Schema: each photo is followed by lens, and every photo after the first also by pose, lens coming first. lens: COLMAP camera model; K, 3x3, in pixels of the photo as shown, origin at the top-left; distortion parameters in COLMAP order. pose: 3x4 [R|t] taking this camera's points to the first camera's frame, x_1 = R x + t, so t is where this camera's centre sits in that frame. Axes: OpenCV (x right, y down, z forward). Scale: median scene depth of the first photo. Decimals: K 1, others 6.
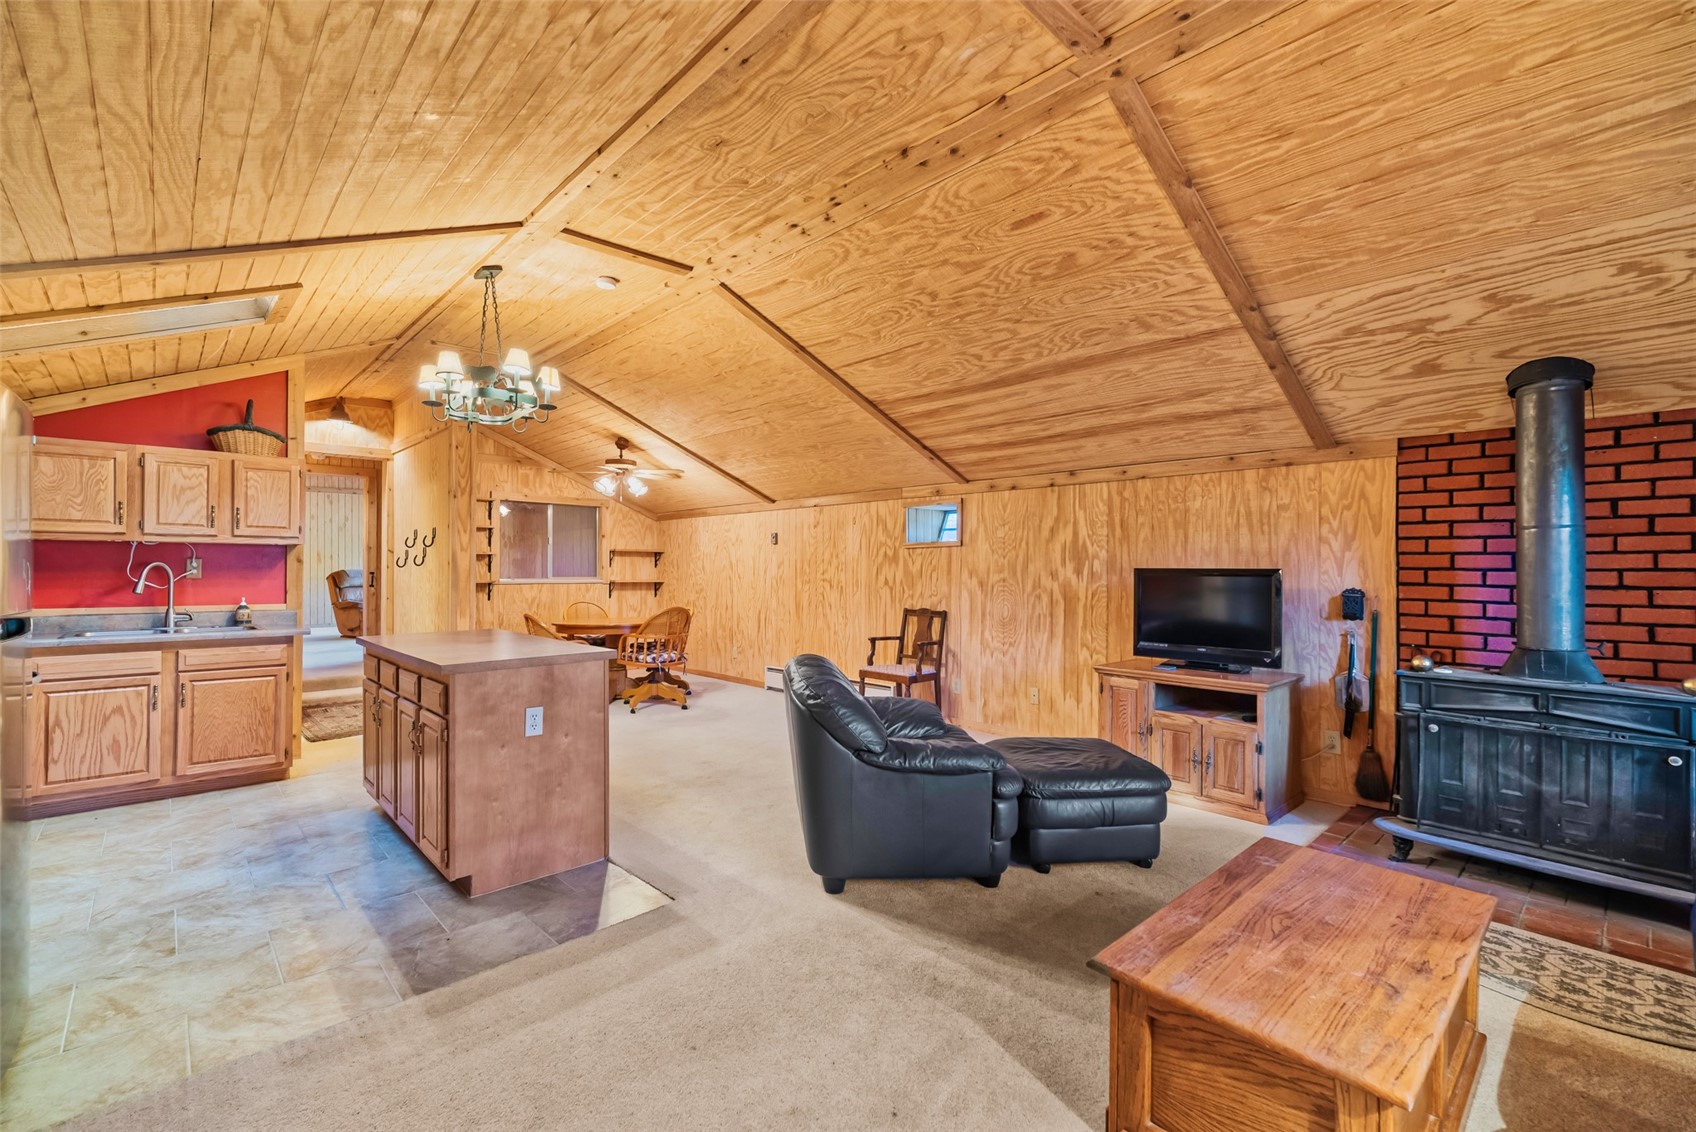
lens RADIAL K [[734.8, 0, 845.9], [0, 734.8, 568.7], [0, 0, 1]] dist [0.000830, 0.000362]
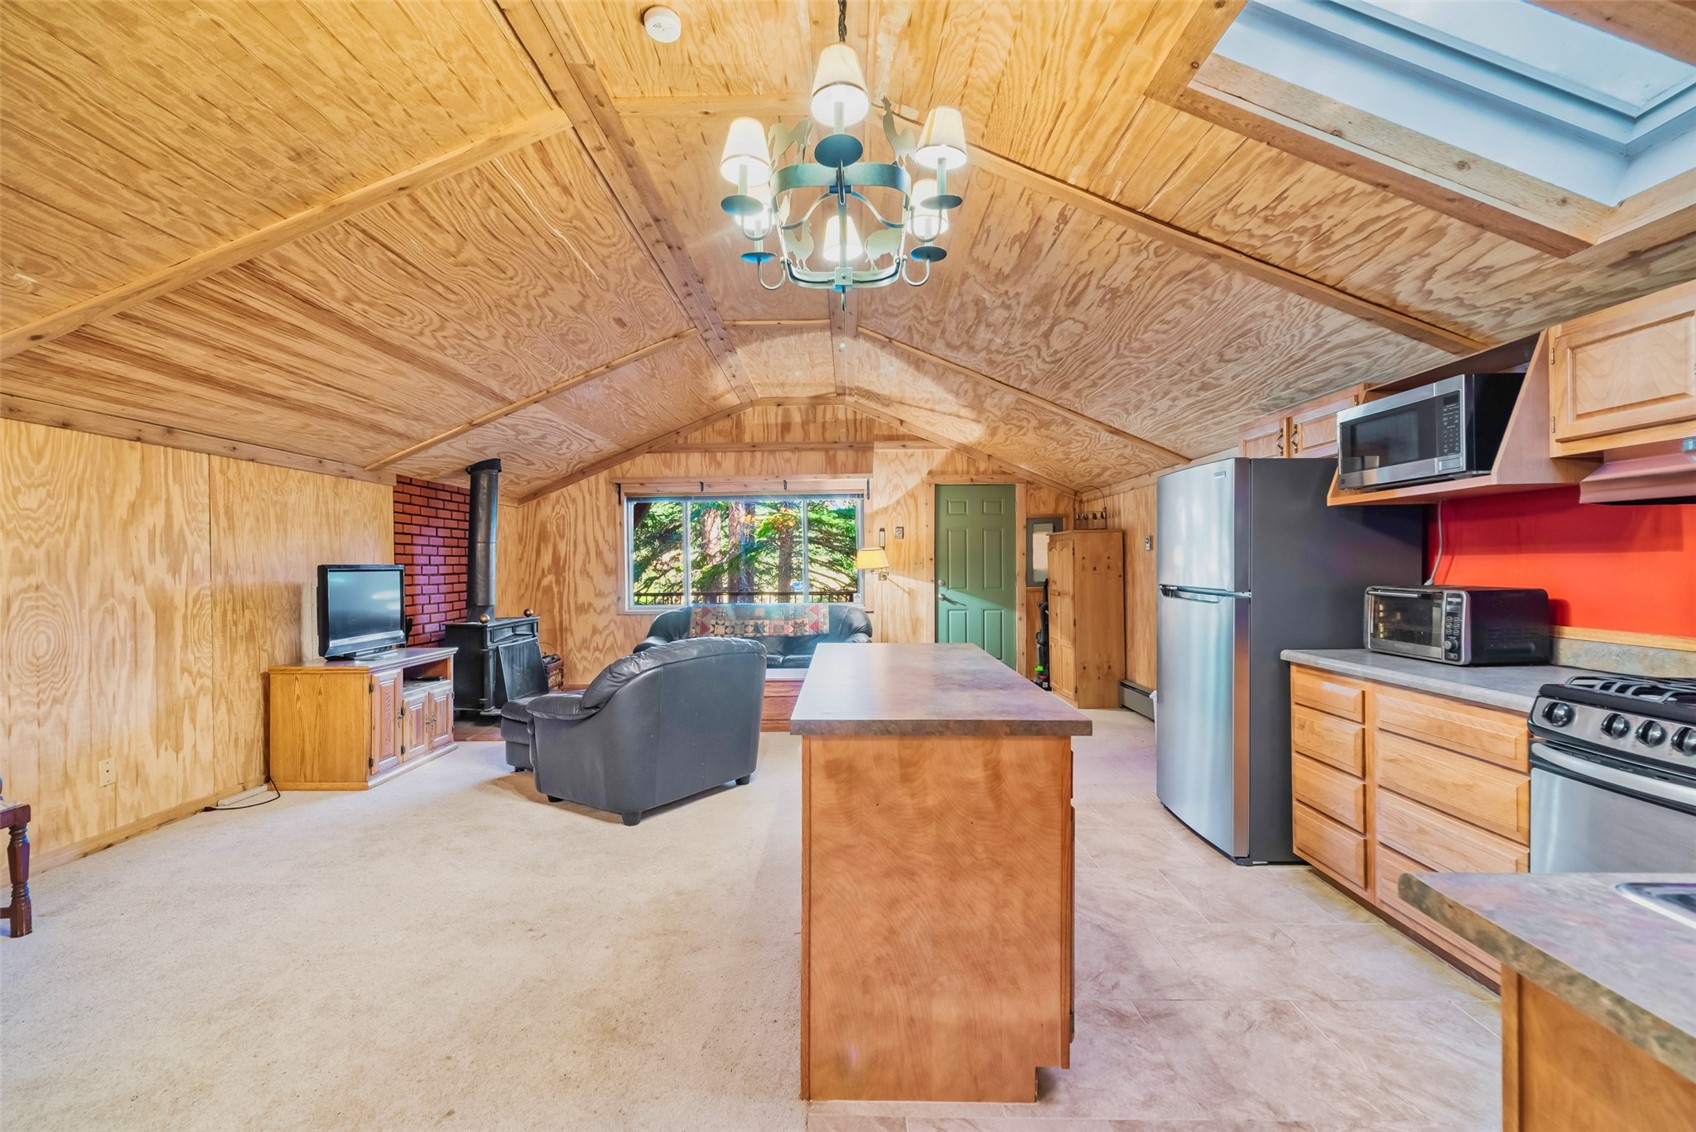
lens RADIAL K [[734.8, 0, 845.9], [0, 734.8, 568.7], [0, 0, 1]] dist [0.000830, 0.000362]
pose [[-0.732507, -0.003180, 0.680752, -0.663818], [0.004309, 0.999947, 0.009308, -0.000996], [-0.680746, 0.009752, -0.732455, 1.099001]]
